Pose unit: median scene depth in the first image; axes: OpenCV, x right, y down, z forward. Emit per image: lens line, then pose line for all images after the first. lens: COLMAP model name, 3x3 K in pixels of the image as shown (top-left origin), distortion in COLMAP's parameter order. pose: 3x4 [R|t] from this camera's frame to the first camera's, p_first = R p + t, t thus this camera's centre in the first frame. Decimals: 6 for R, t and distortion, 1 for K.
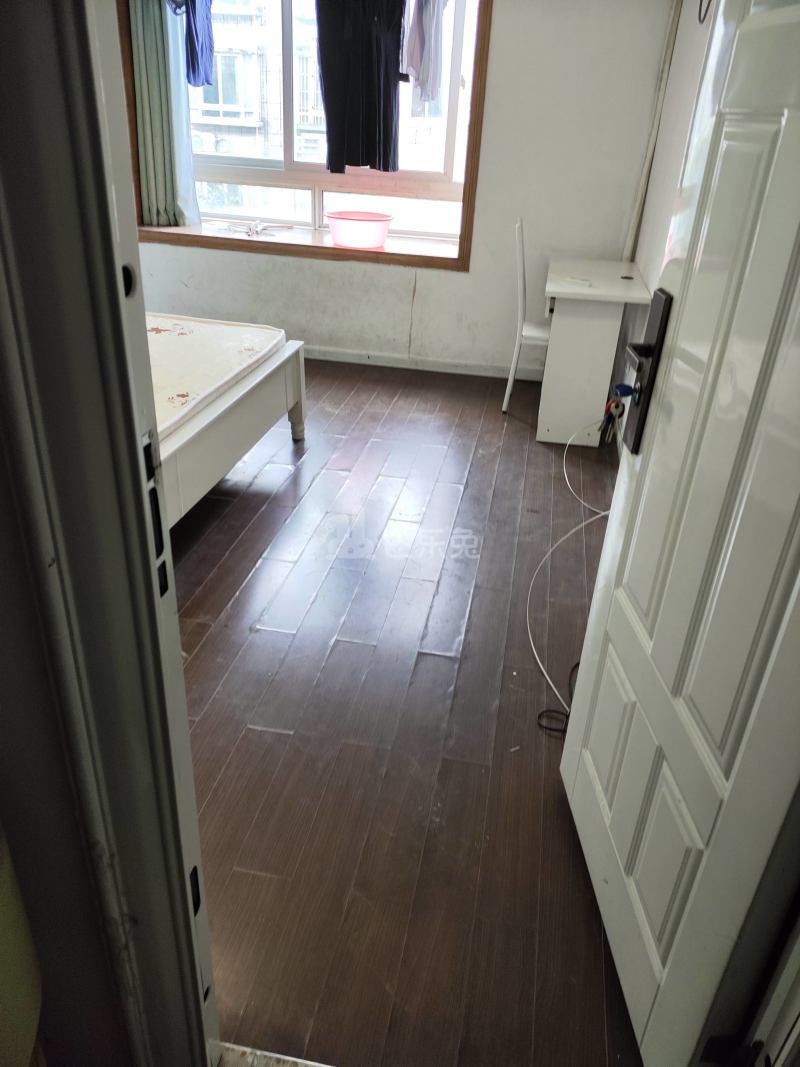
lens RADIAL K [[781.0, 0, 400.0], [0, 781.0, 533.5], [0, 0, 1]] dist [0.093822, -0.136383]
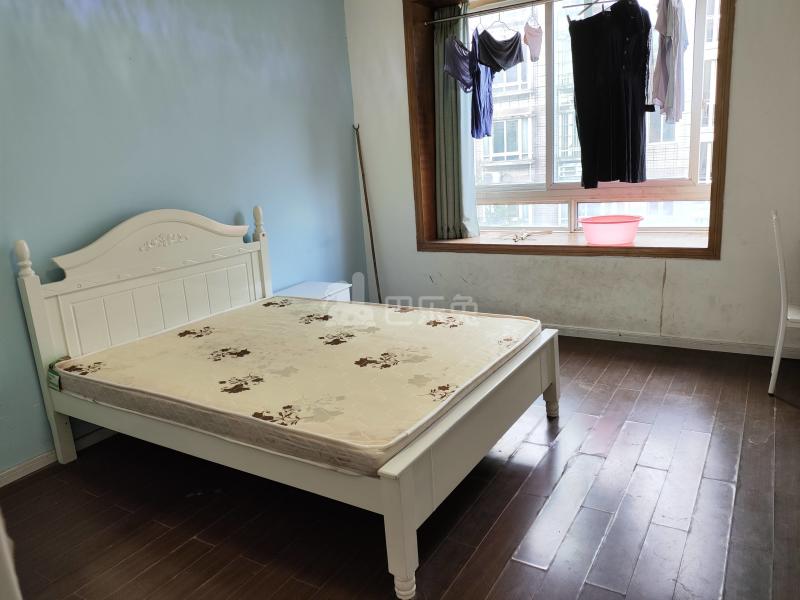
lens RADIAL K [[585.6, 0, 400.0], [0, 585.6, 300.0], [0, 0, 1]] dist [0.093822, -0.136383]
pose [[0.924986, -0.025690, -0.379133, -0.010457], [-0.069083, 0.969718, -0.234252, -0.061877], [0.373670, 0.242871, 0.895201, 0.132532]]
